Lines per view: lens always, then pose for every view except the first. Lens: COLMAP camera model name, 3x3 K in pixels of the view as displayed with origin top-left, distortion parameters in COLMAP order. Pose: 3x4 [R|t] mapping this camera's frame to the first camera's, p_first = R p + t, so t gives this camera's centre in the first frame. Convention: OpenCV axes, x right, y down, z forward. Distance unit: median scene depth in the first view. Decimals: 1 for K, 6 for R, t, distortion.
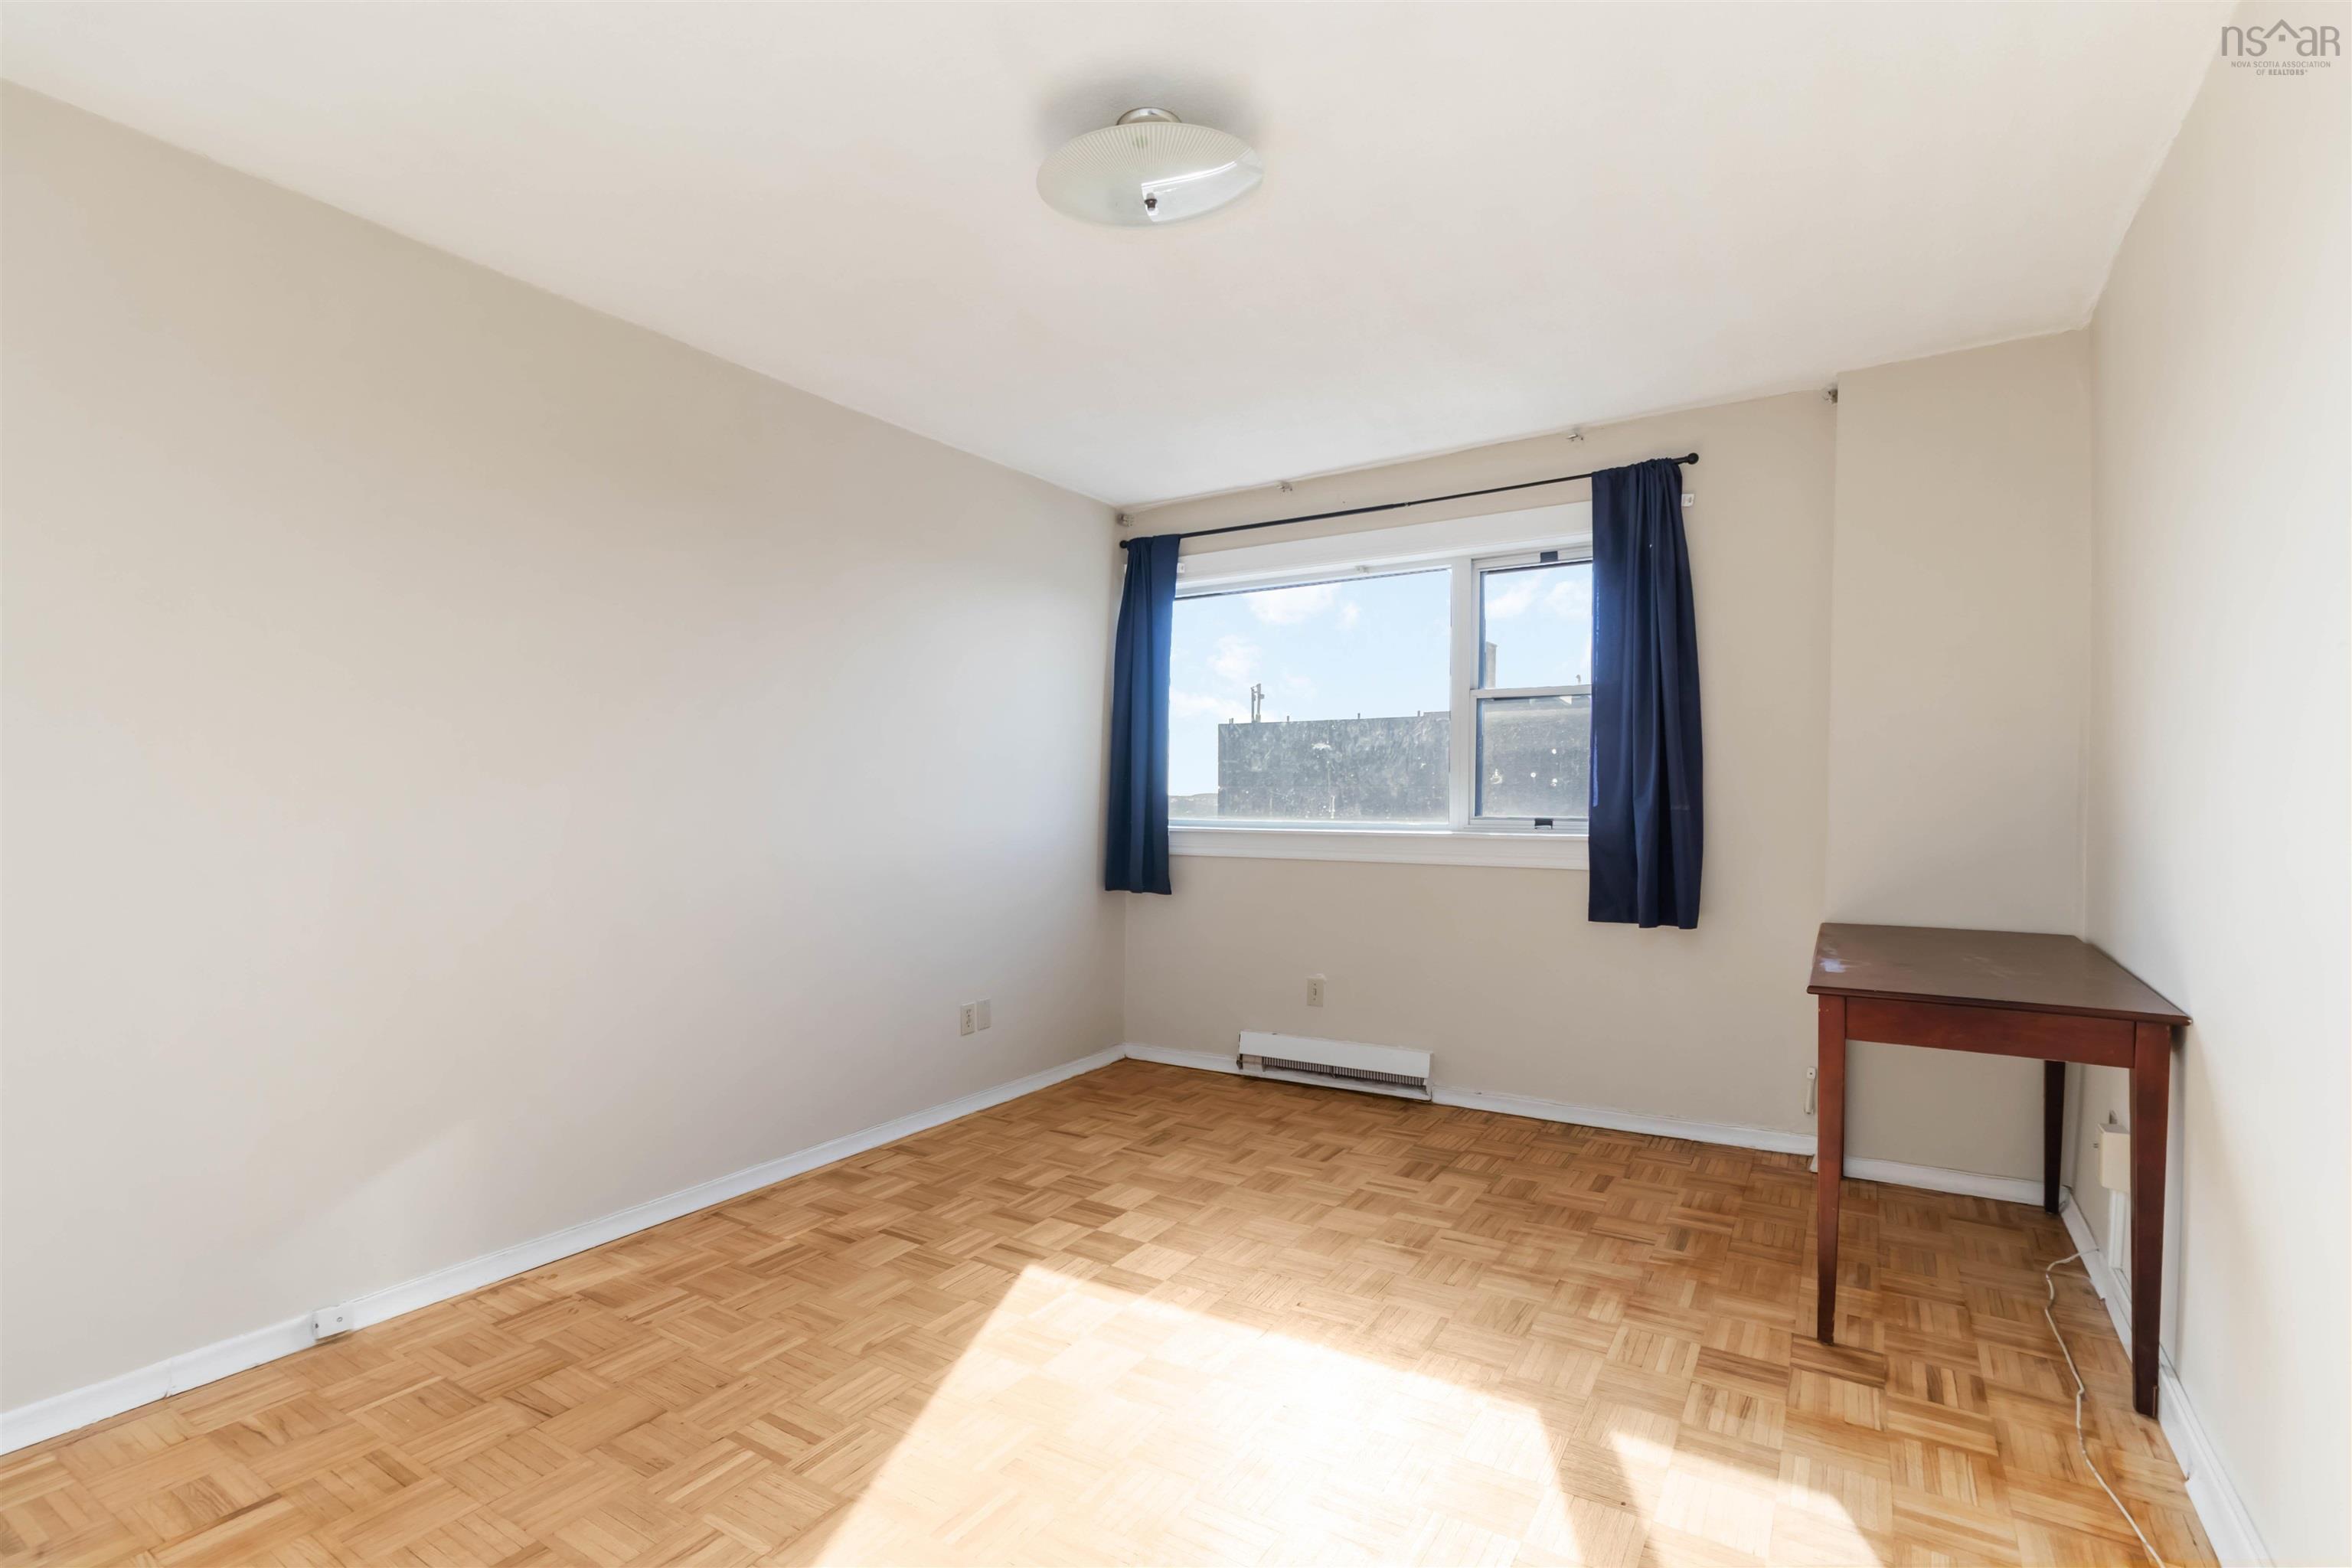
lens RADIAL K [[1087.2, 0, 1176.0], [0, 1087.2, 784.0], [0, 0, 1]] dist [0.003046, 0.000294]
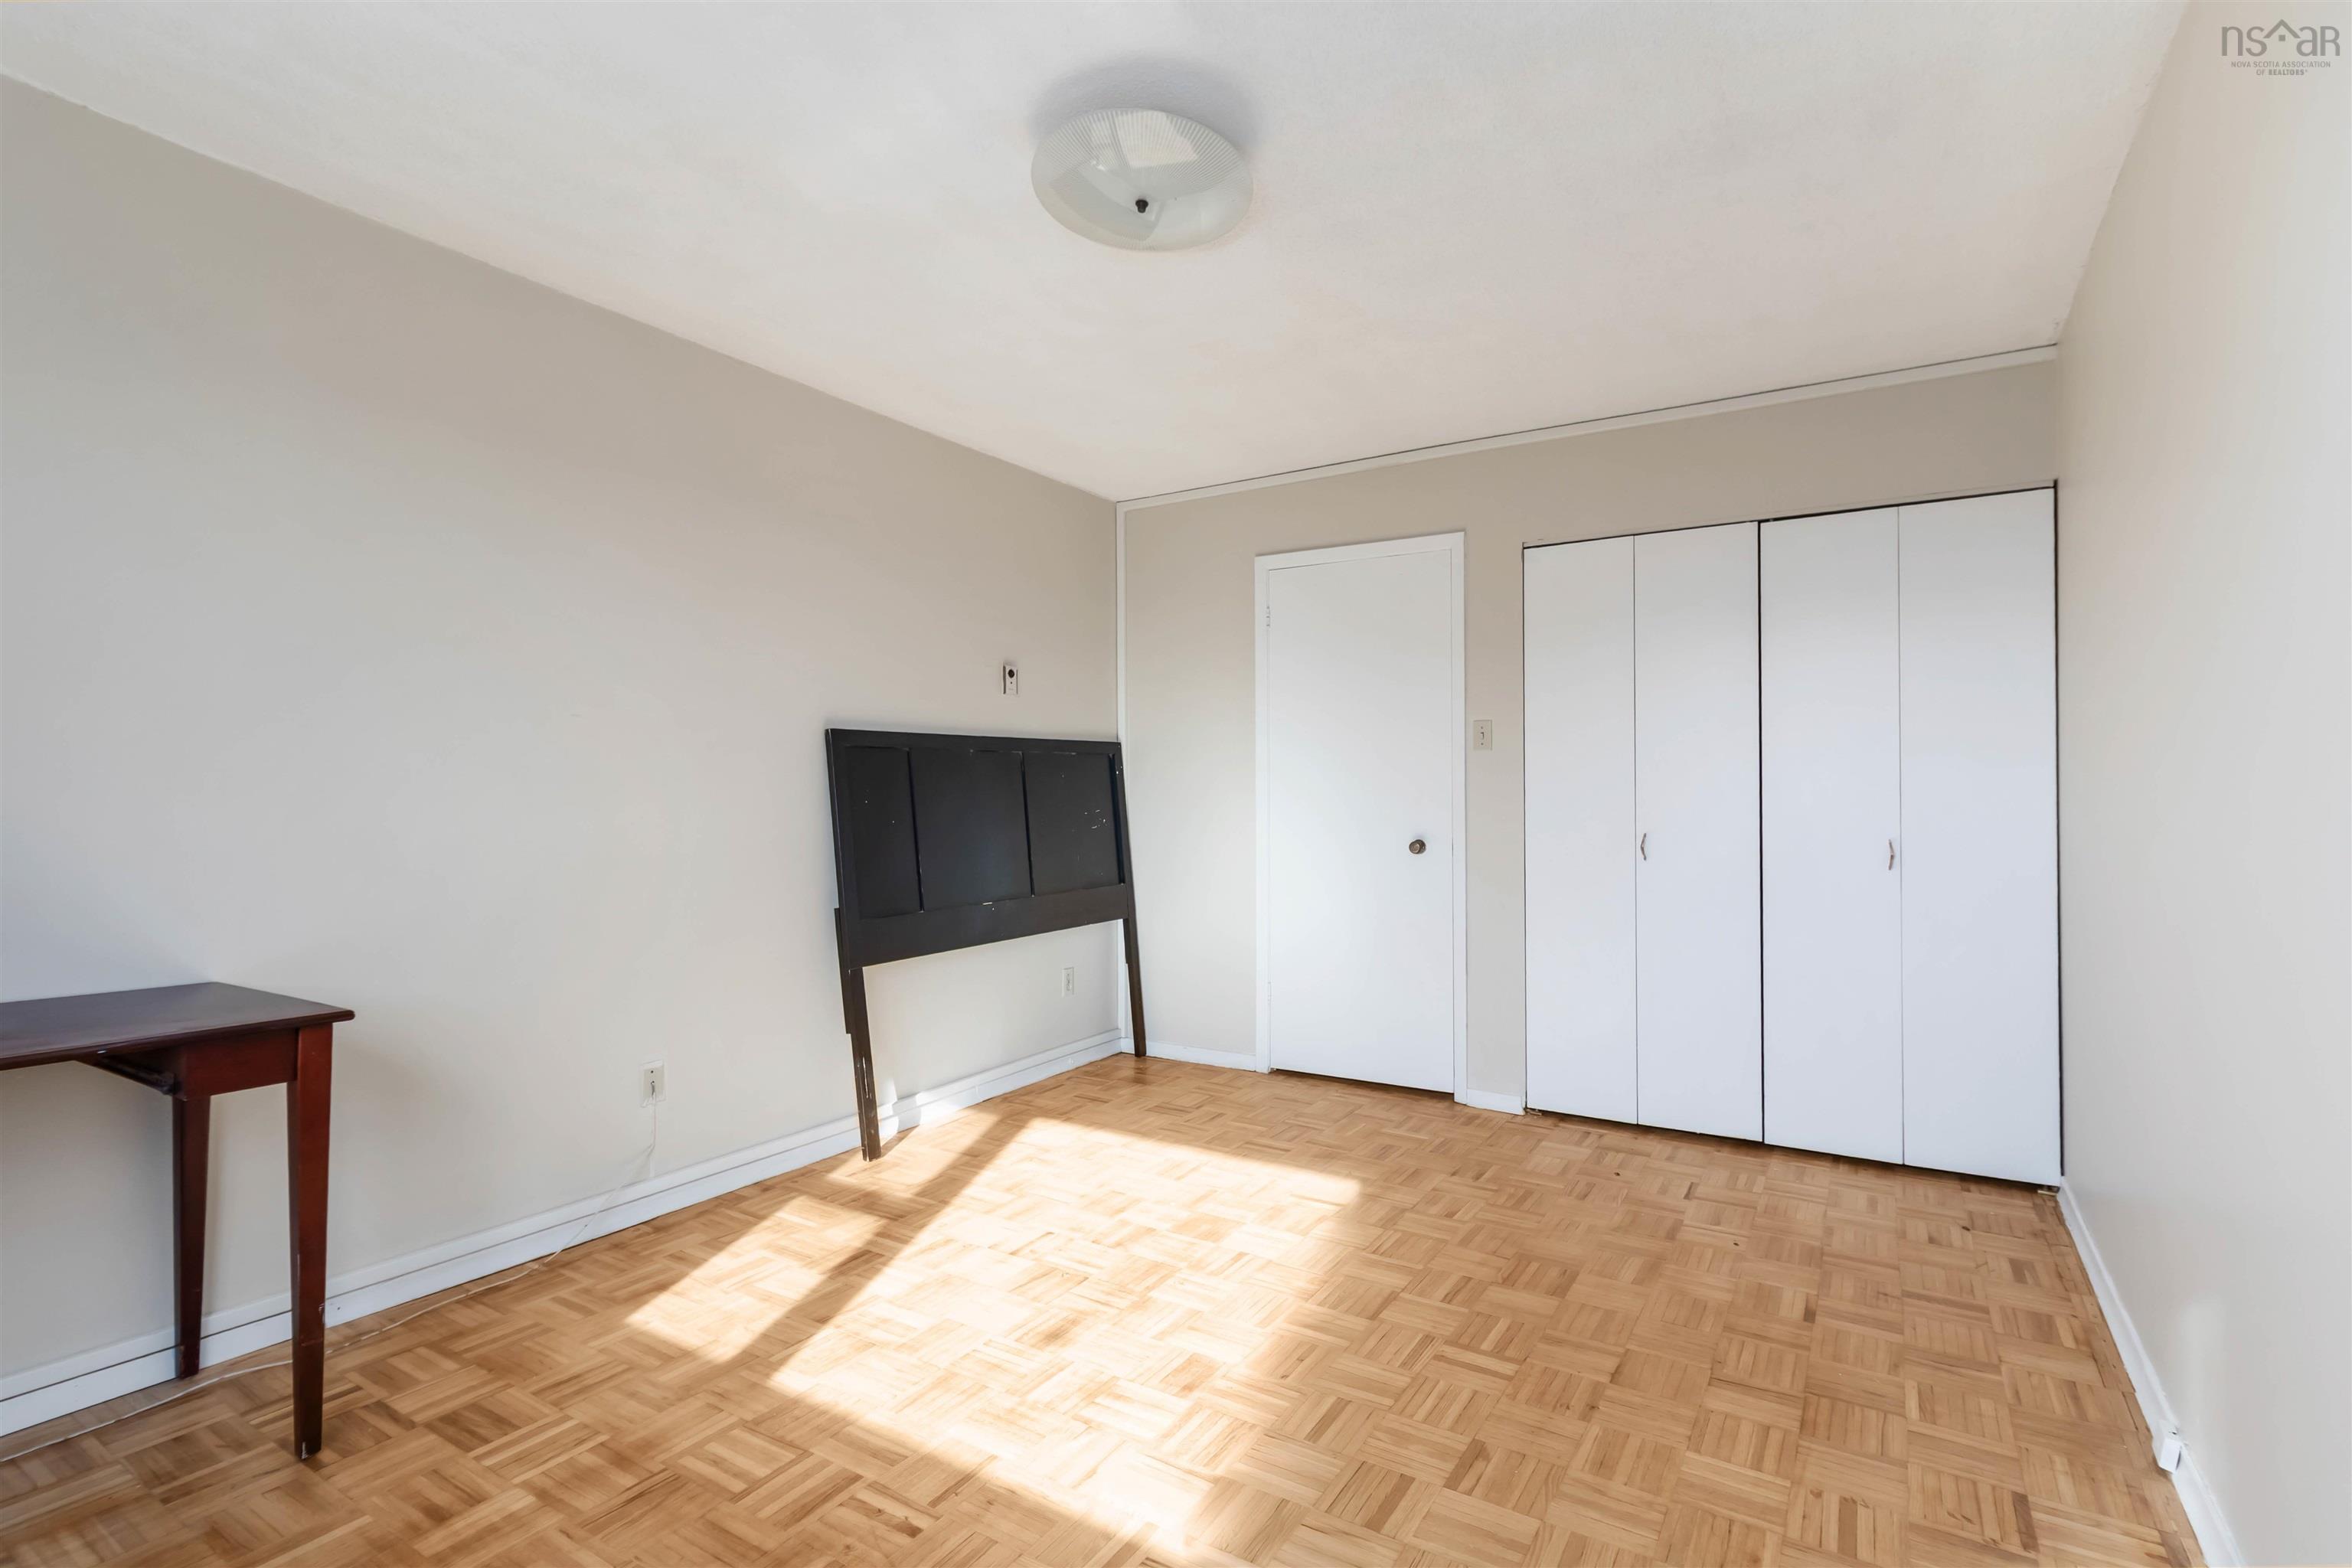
lens RADIAL K [[1099.0, 0, 1180.2], [0, 1099.0, 776.9], [0, 0, 1]] dist [0.013140, 0.000249]
pose [[-0.999966, -0.003379, 0.007554, -0.035490], [-0.003609, 0.999523, -0.030681, 0.019177], [-0.007446, -0.030707, -0.999501, 1.129765]]
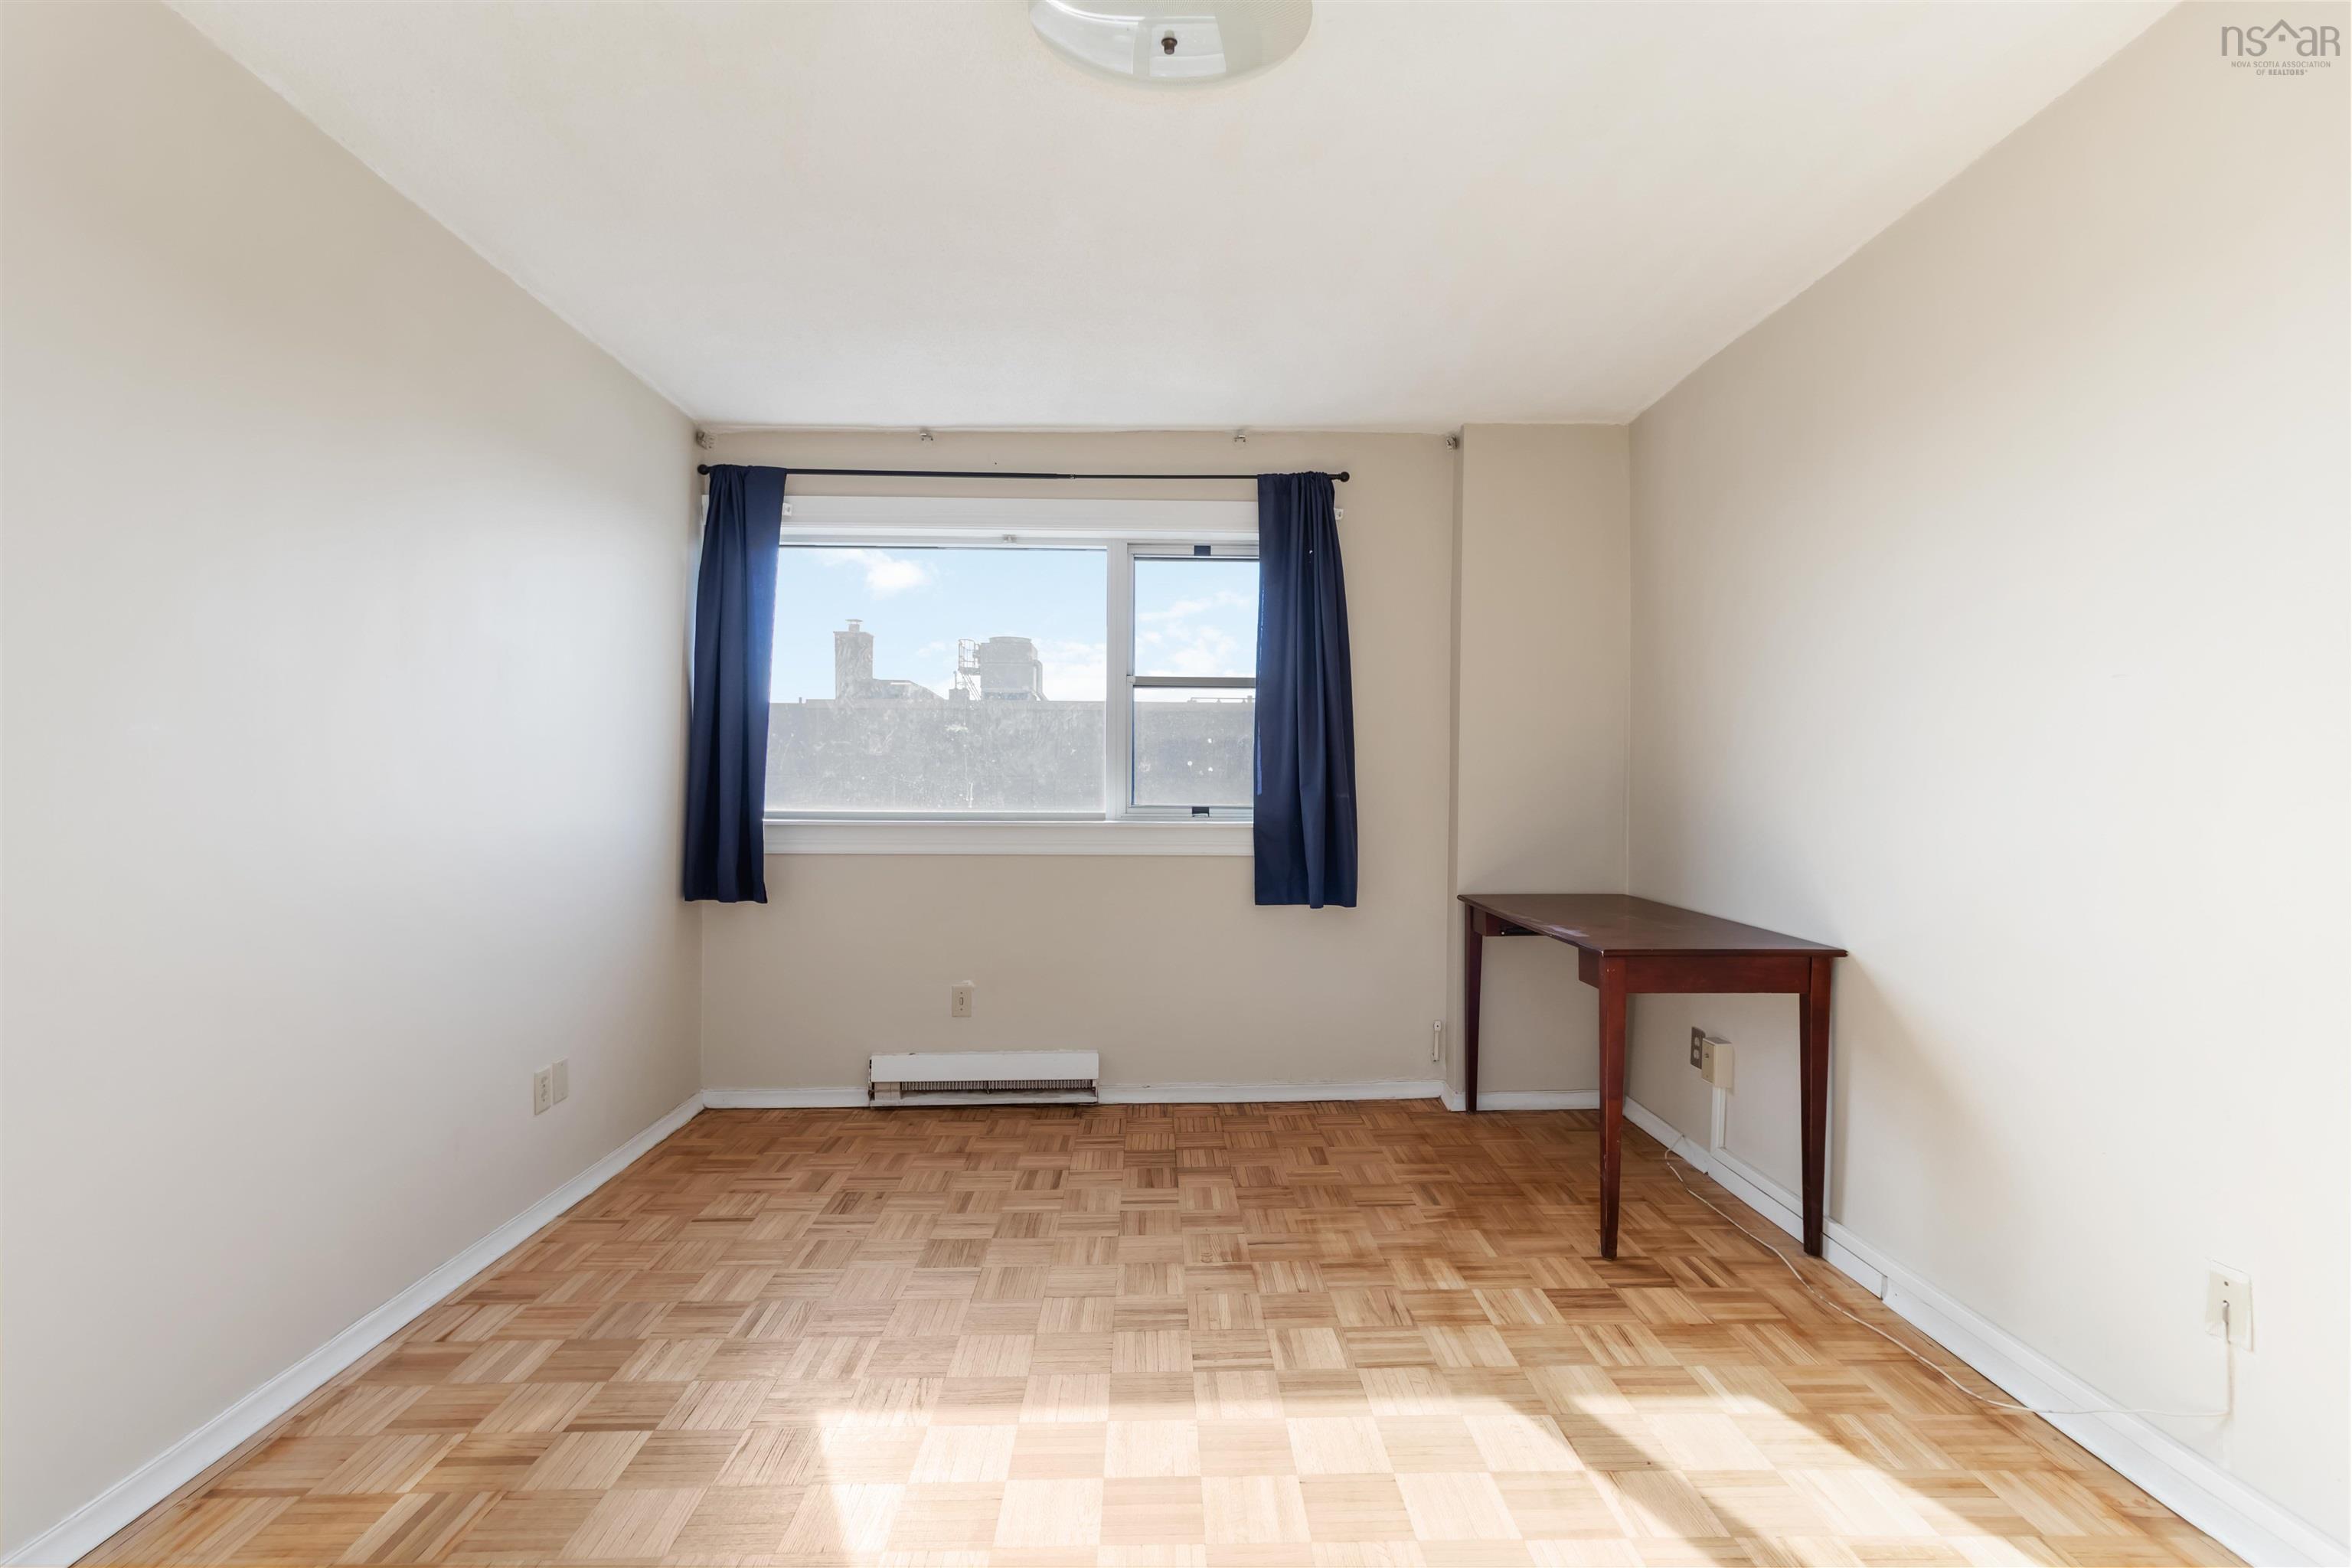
lens RADIAL K [[1075.3, 0, 1178.9], [0, 1075.3, 769.9], [0, 0, 1]] dist [0.001516, 0.000908]
pose [[0.831973, 0.012363, 0.554678, -0.256929], [-0.009750, 0.999923, -0.007663, 0.005969], [-0.554730, 0.000967, 0.832030, 0.187888]]
